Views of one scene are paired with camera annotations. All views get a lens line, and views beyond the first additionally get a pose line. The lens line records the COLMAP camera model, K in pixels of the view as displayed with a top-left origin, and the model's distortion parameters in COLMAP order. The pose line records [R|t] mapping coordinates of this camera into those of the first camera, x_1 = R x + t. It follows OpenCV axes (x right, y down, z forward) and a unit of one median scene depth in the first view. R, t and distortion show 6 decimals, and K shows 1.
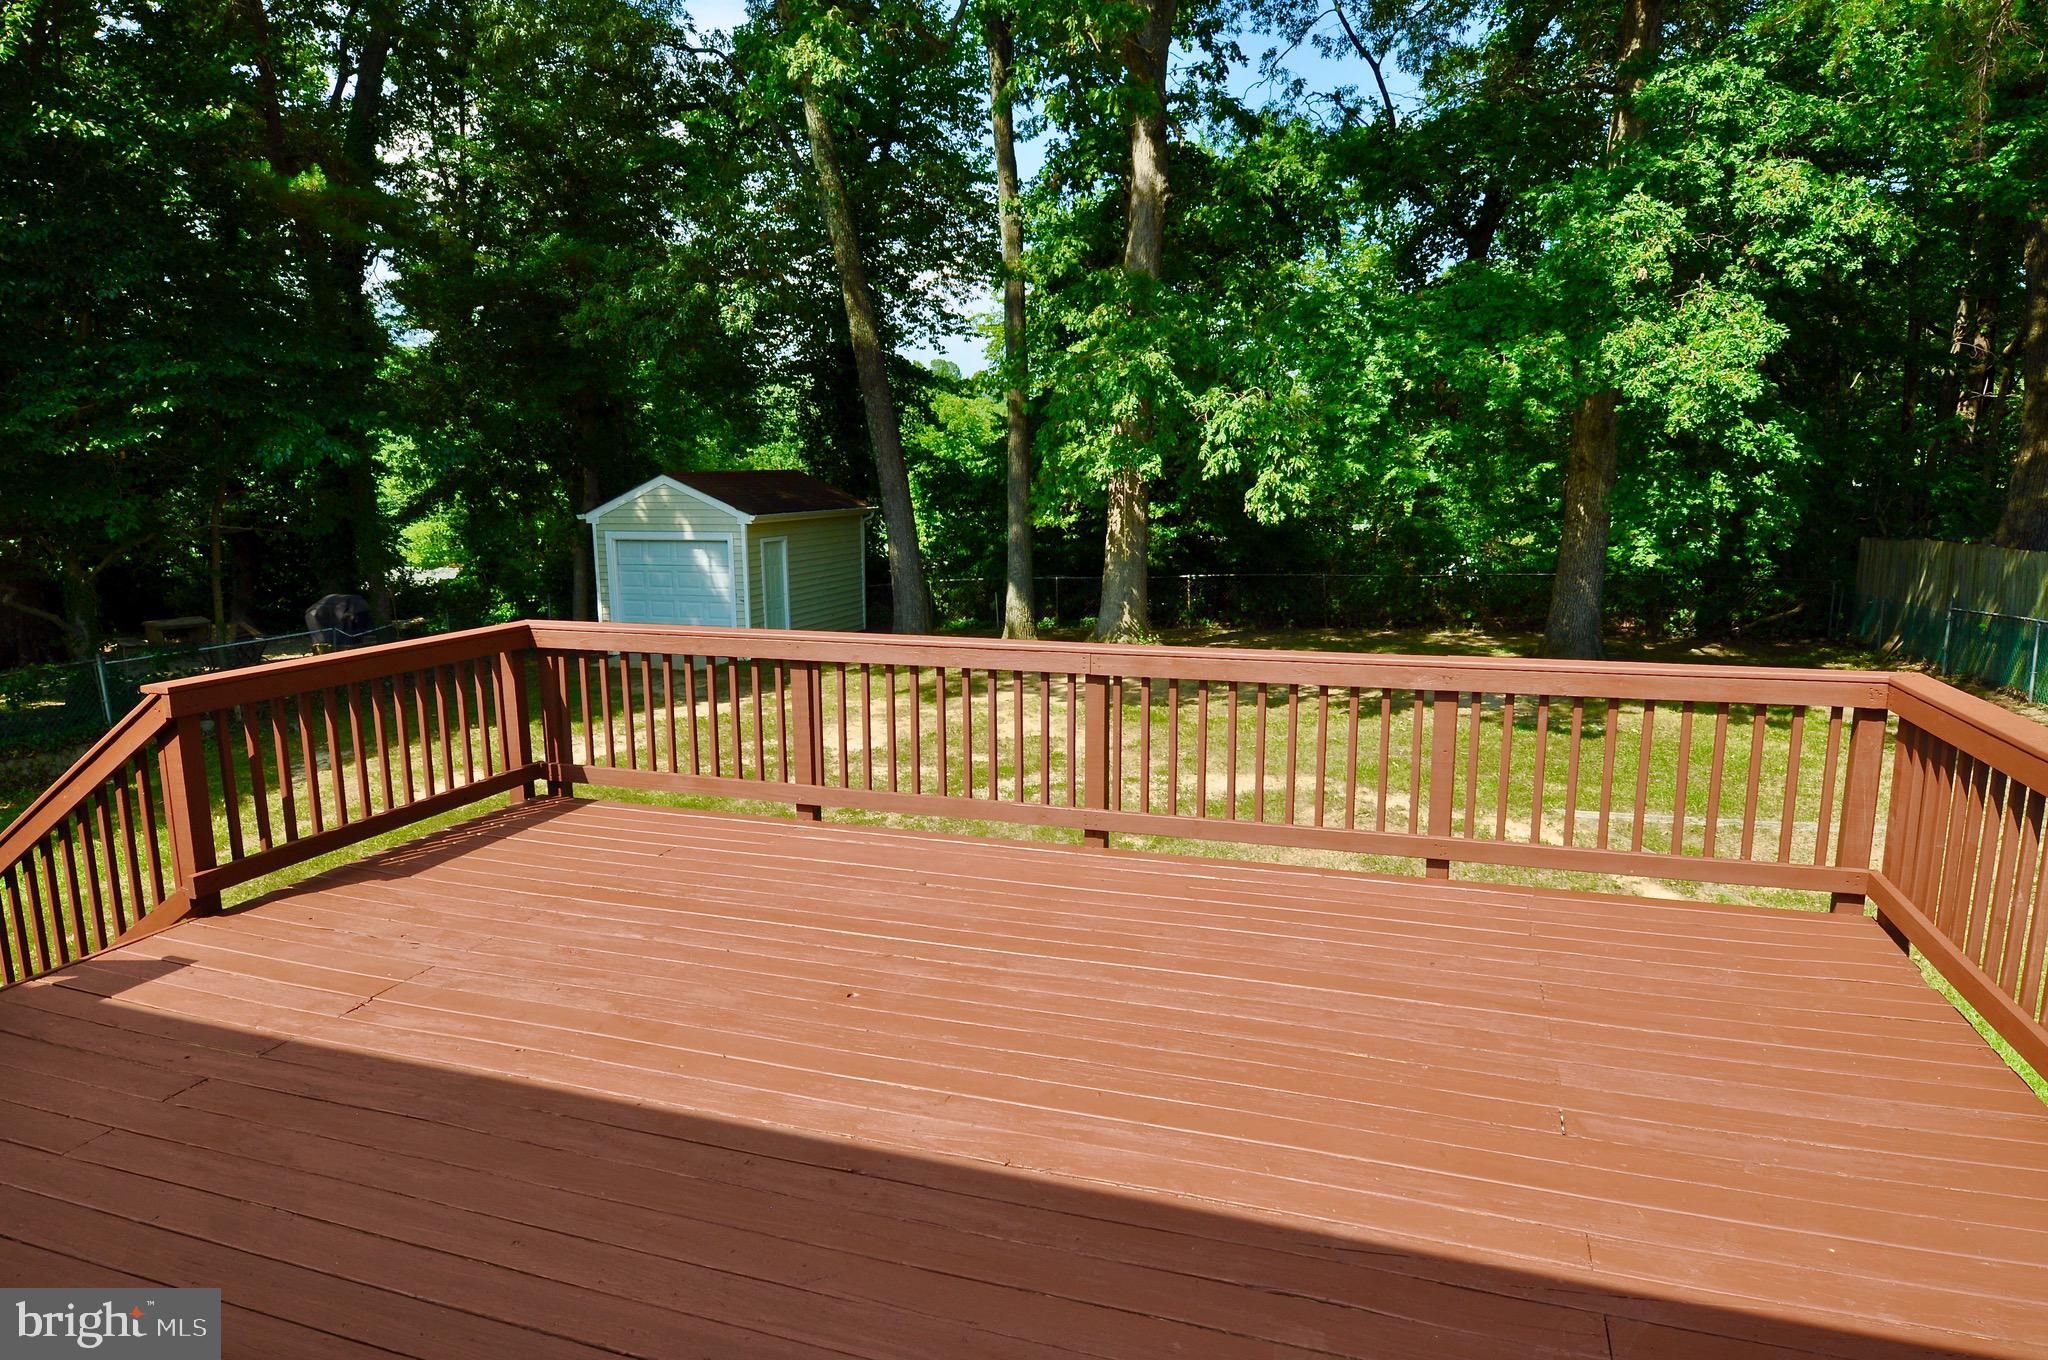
lens RADIAL K [[1263.8, 0, 1024.0], [0, 1263.8, 680.0], [0, 0, 1]] dist [-0.019500, -0.004986]
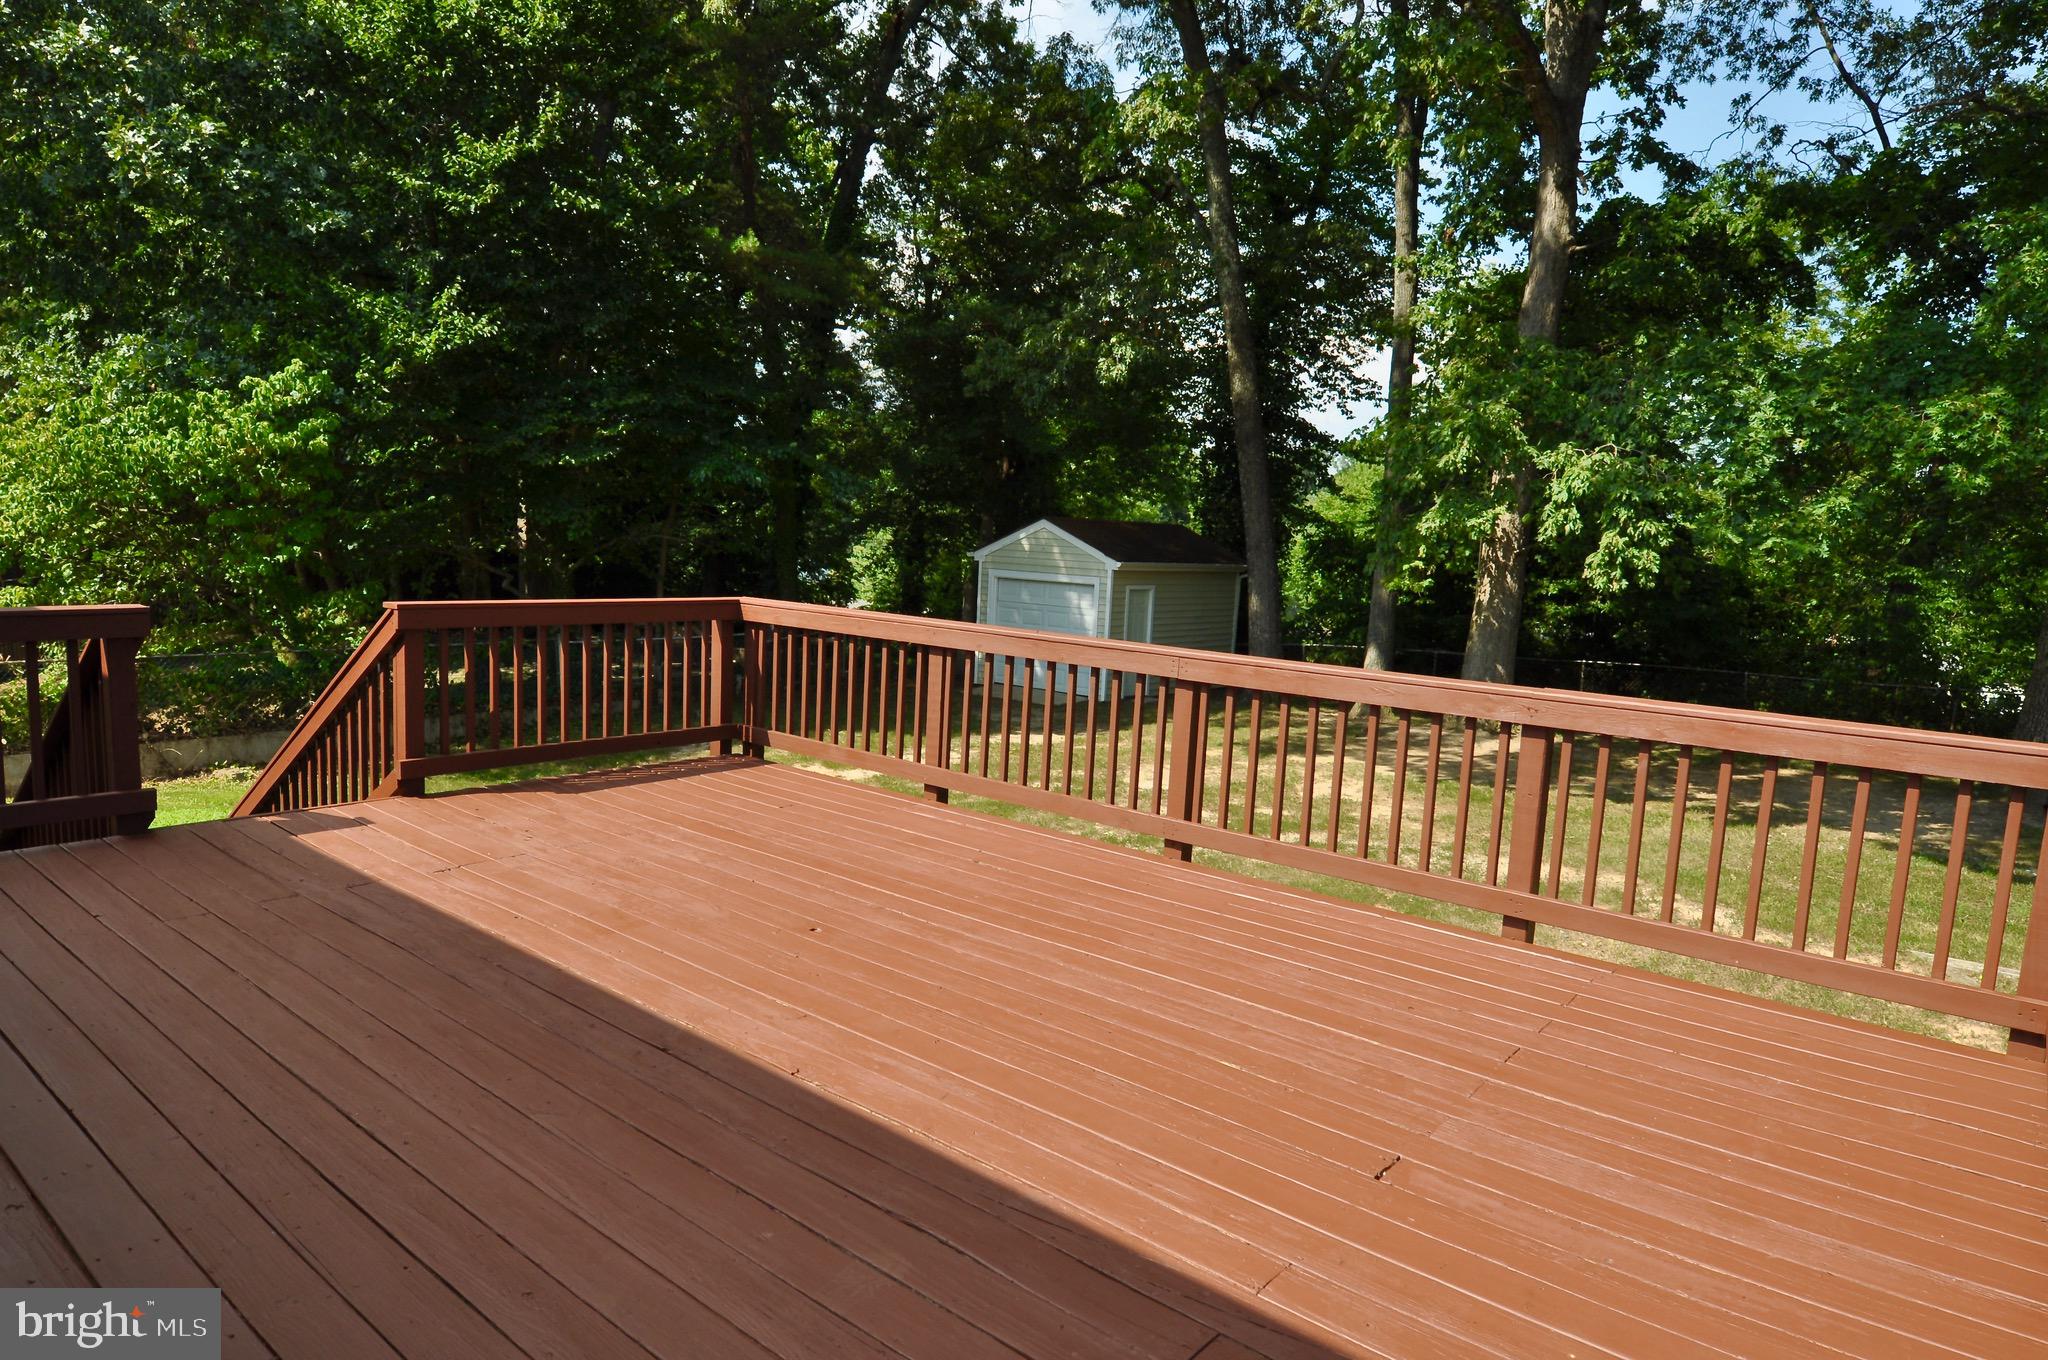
lens RADIAL K [[1263.8, 0, 1024.0], [0, 1263.8, 680.0], [0, 0, 1]] dist [-0.019500, -0.004986]
pose [[0.932598, 0.094835, -0.348235, 0.124765], [-0.115205, 0.992607, -0.038210, 0.021285], [0.342037, 0.075753, 0.936628, 0.019817]]
